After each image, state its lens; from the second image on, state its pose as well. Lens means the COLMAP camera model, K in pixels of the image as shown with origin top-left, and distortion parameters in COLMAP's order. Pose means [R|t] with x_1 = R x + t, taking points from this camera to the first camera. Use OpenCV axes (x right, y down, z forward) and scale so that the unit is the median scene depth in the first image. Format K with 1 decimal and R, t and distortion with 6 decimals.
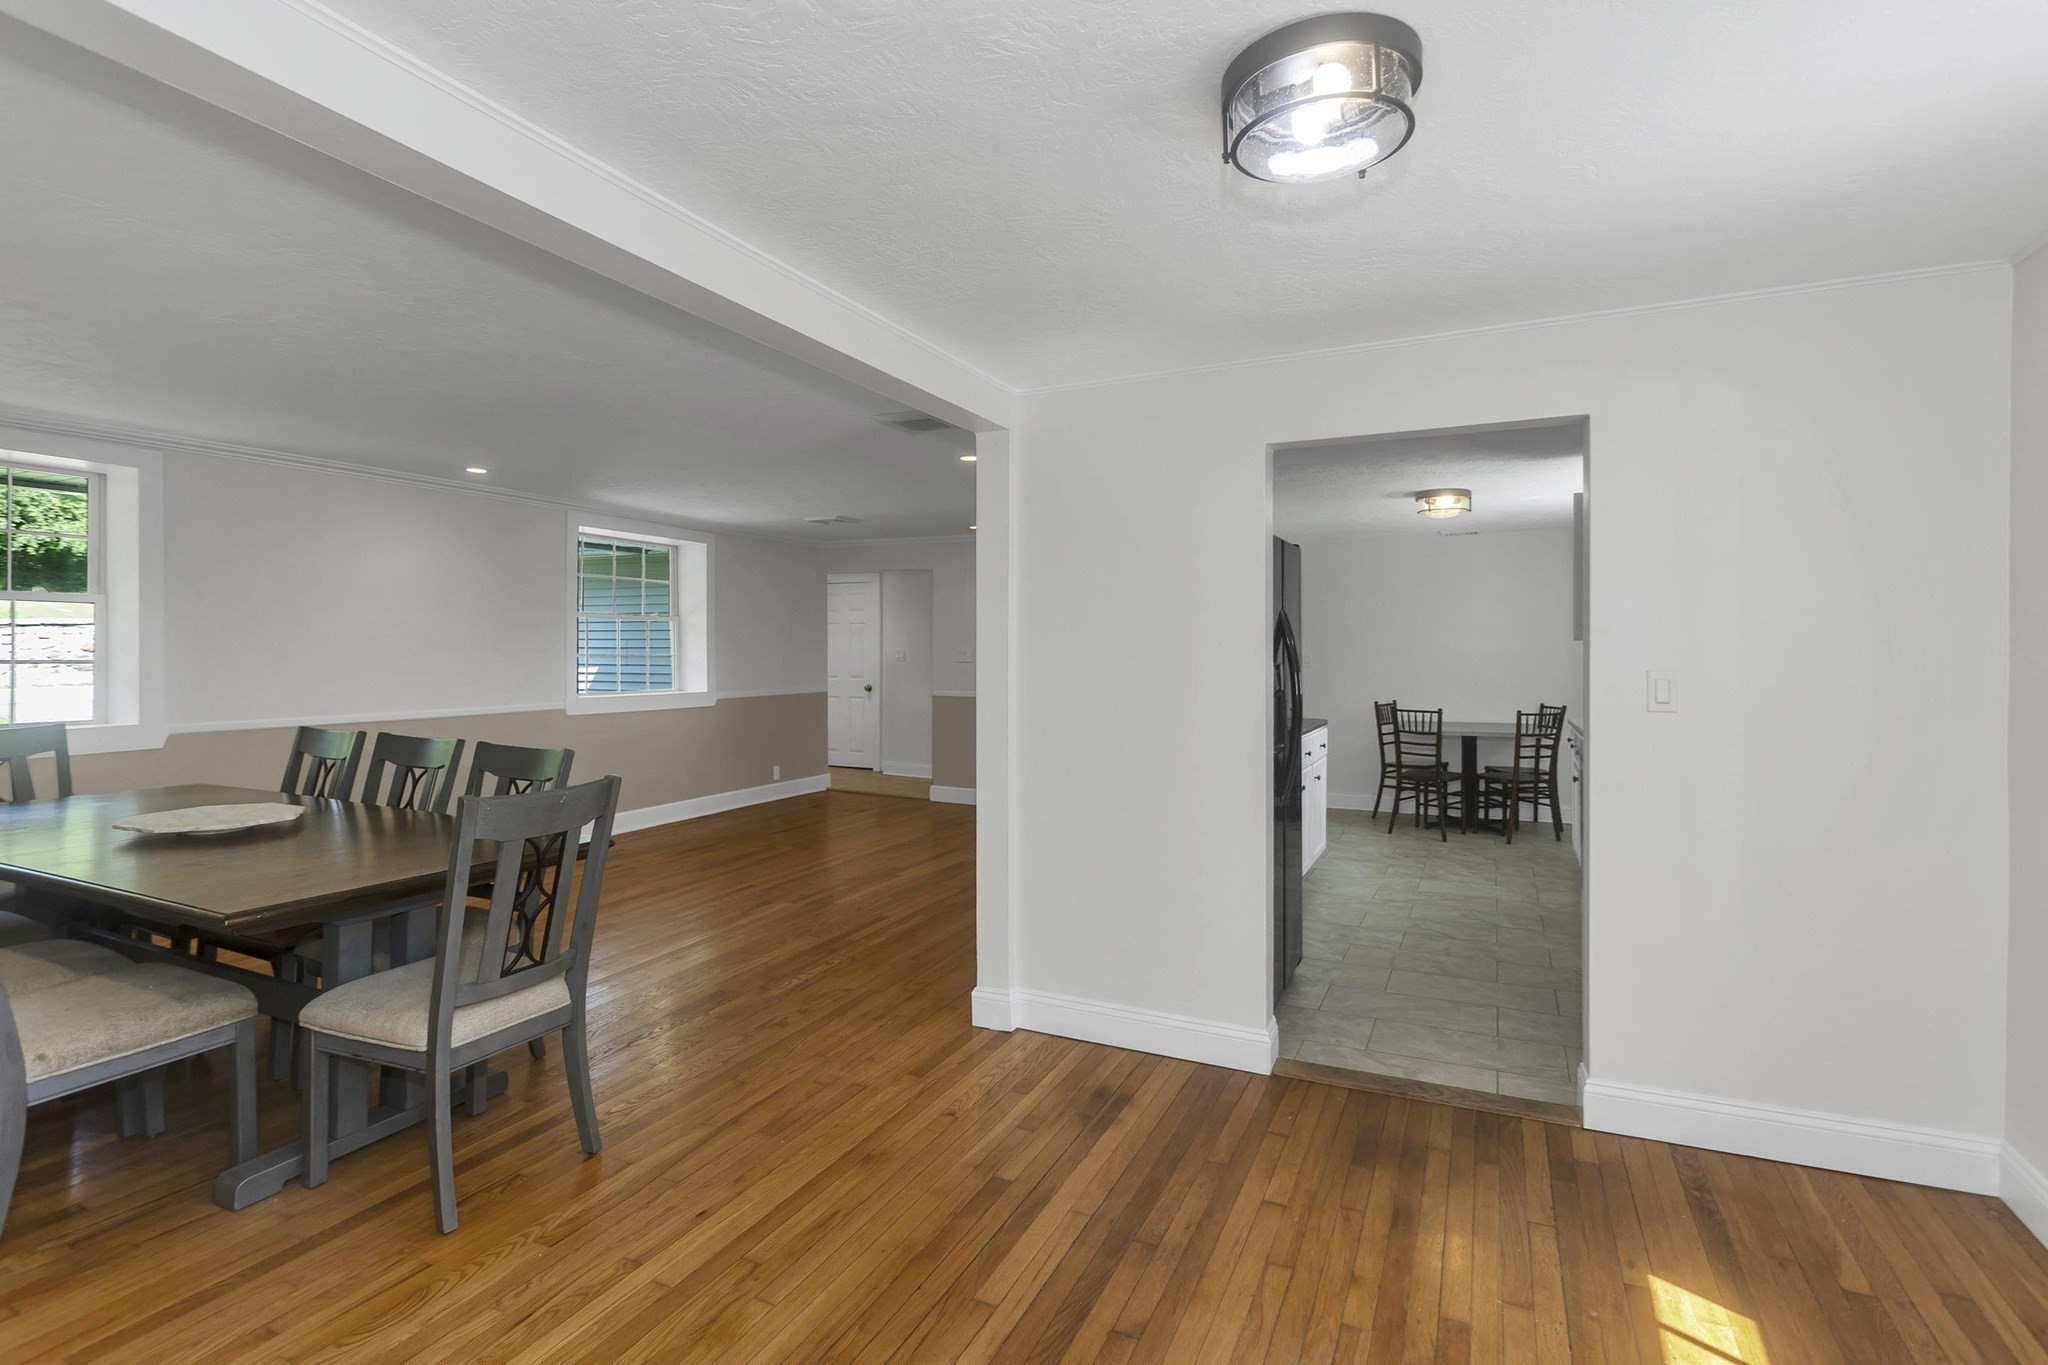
lens RADIAL K [[987.4, 0, 1024.5], [0, 987.4, 653.4], [0, 0, 1]] dist [0.001174, 0.000450]
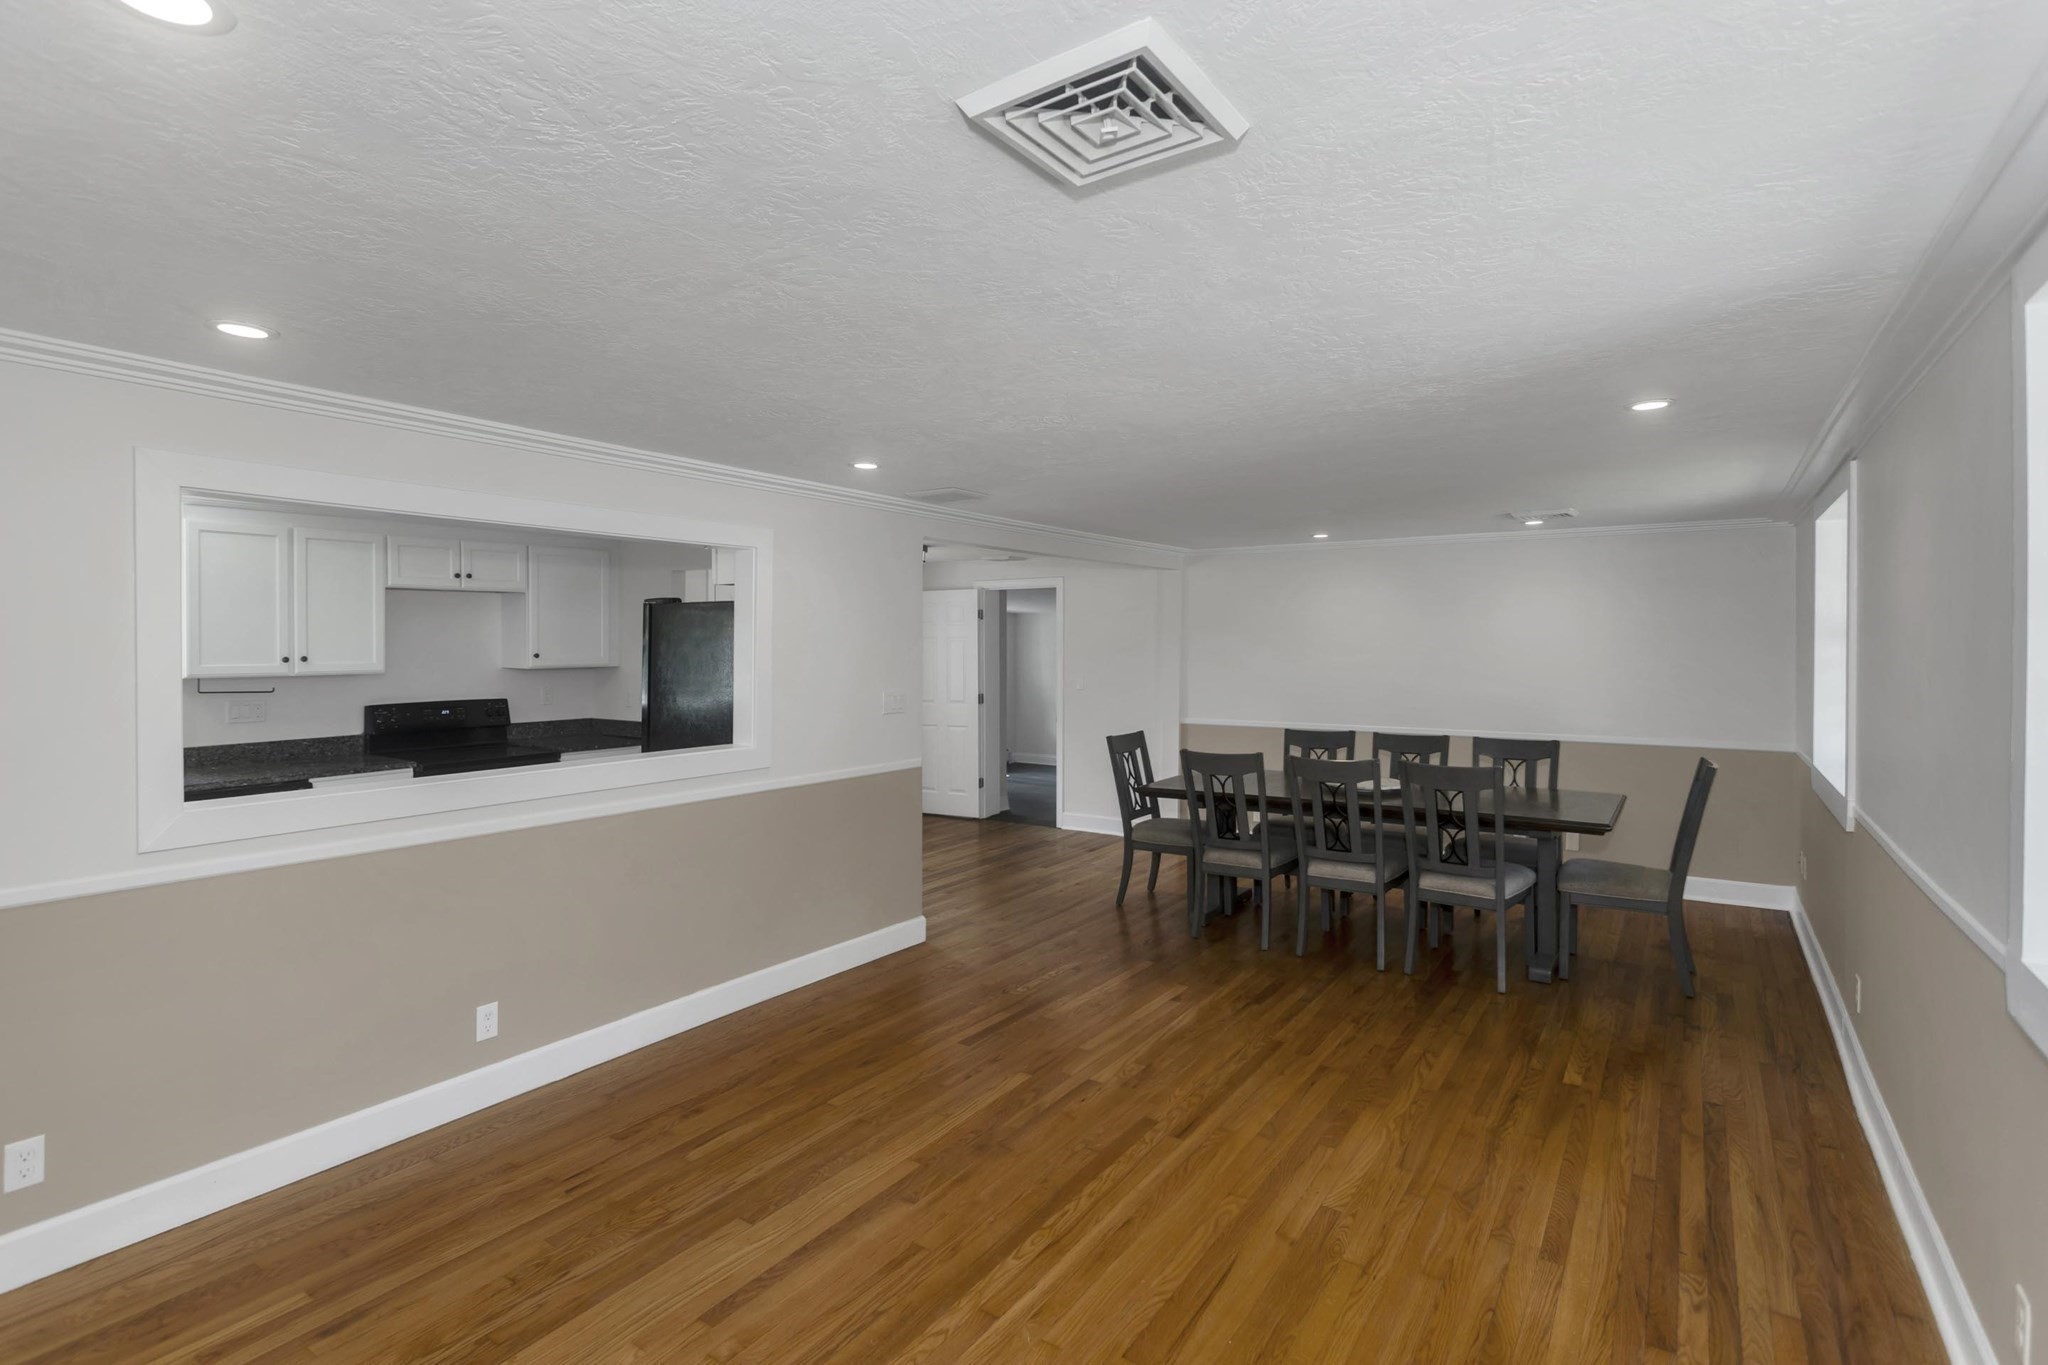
lens RADIAL K [[965.8, 0, 1012.0], [0, 965.8, 649.5], [0, 0, 1]] dist [-0.000861, 0.000227]
pose [[-0.985807, -0.003608, 0.167844, -0.184144], [-0.001535, 0.999921, 0.012475, -0.032906], [-0.167876, 0.012040, -0.985735, 1.040712]]
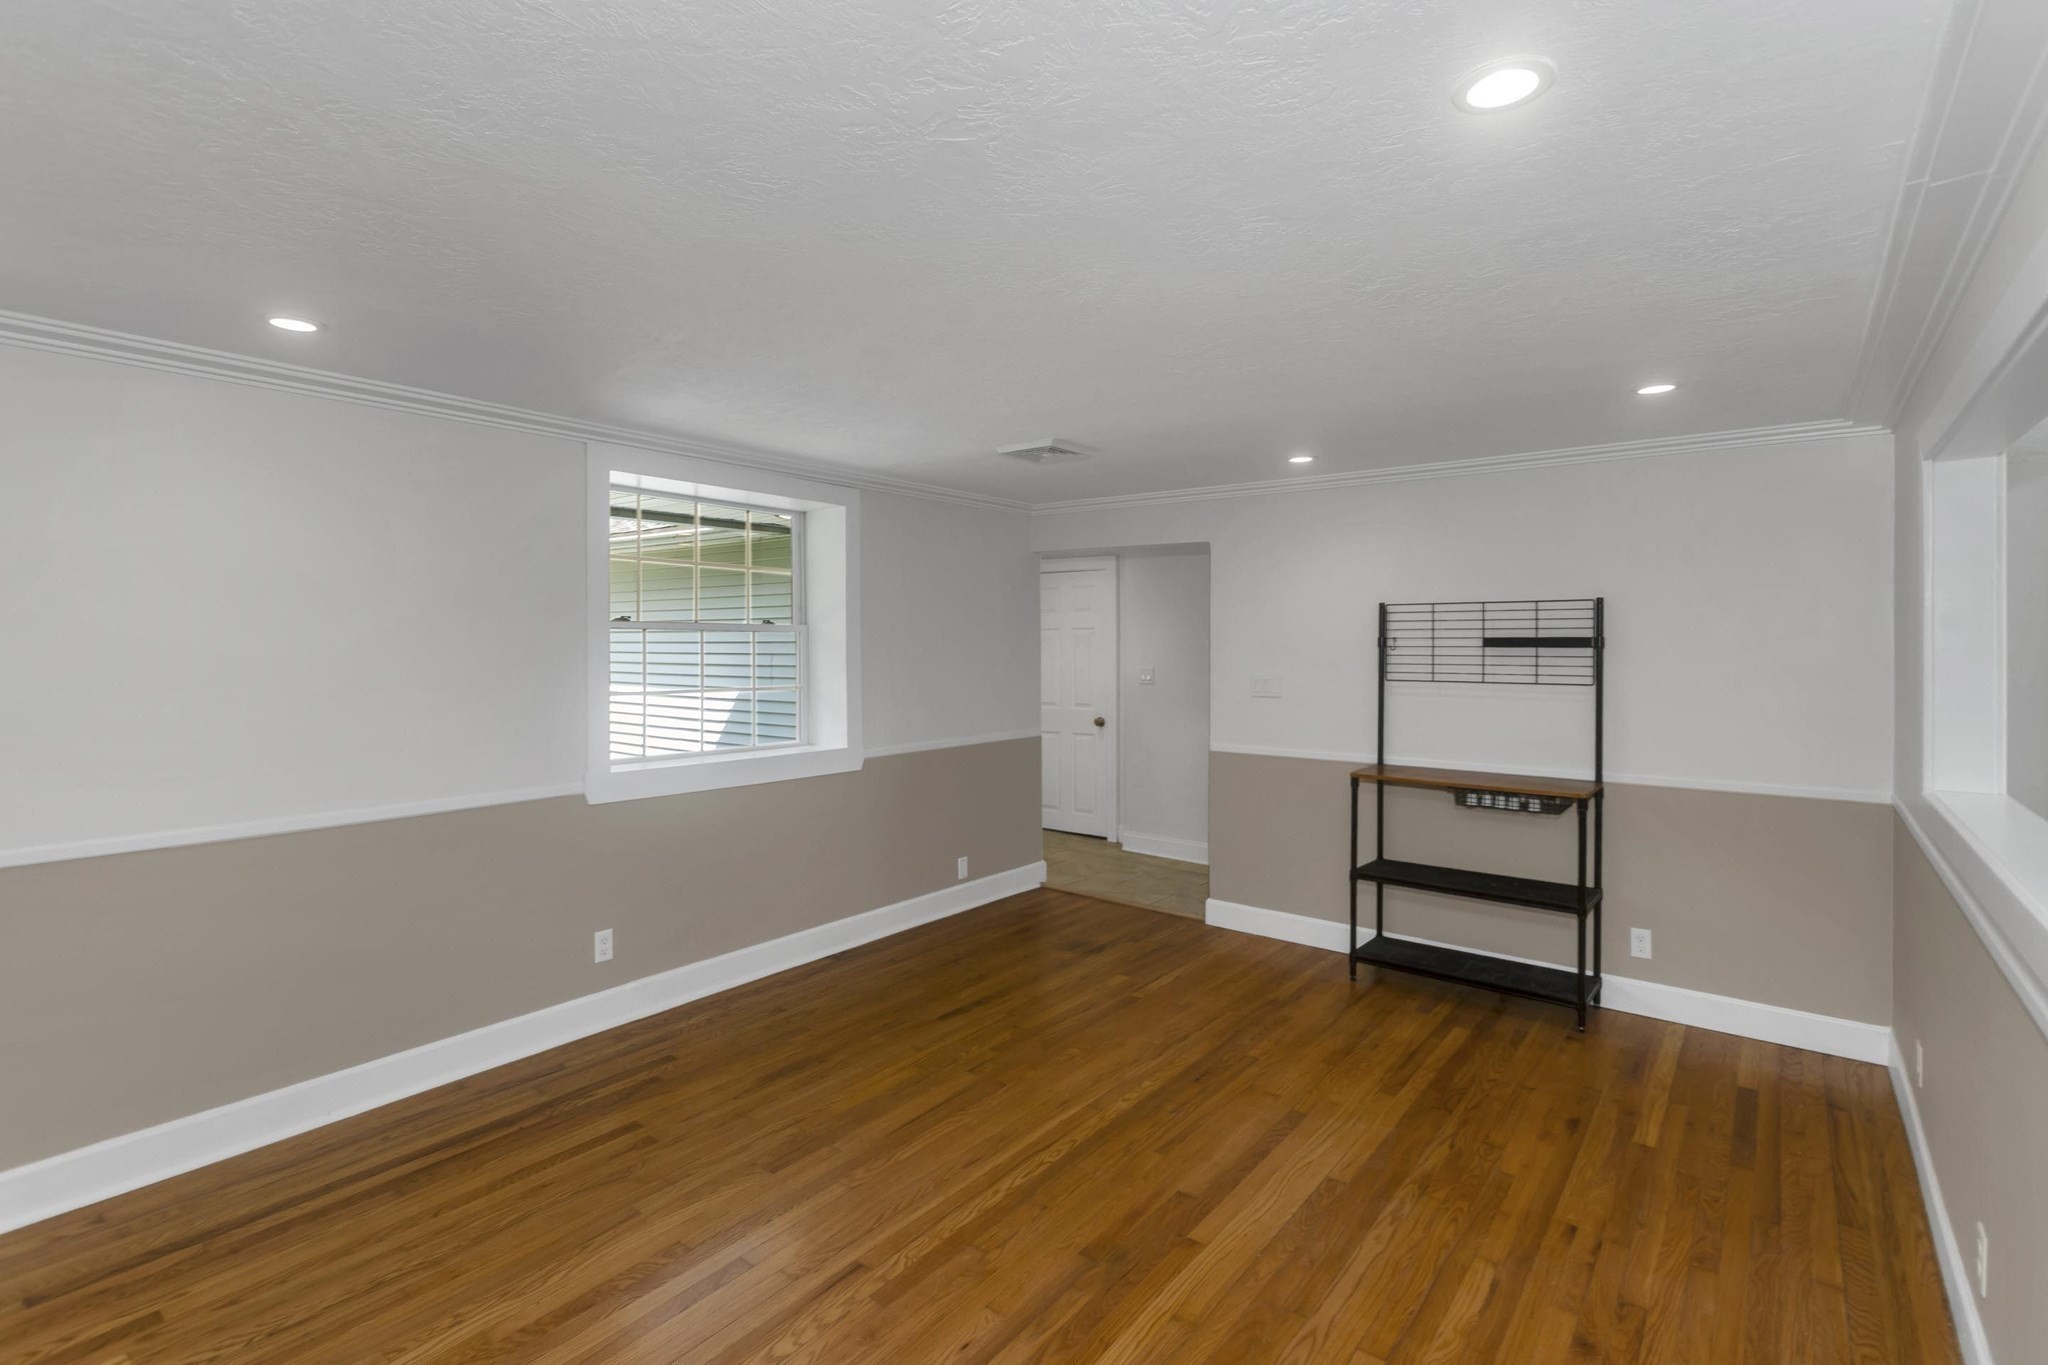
lens RADIAL K [[987.4, 0, 1024.5], [0, 987.4, 653.4], [0, 0, 1]] dist [0.001174, 0.000450]
pose [[0.976367, -0.001357, -0.216115, -0.077146], [0.002462, 0.999985, 0.004845, -0.021169], [0.216105, -0.005263, 0.976356, 0.402370]]
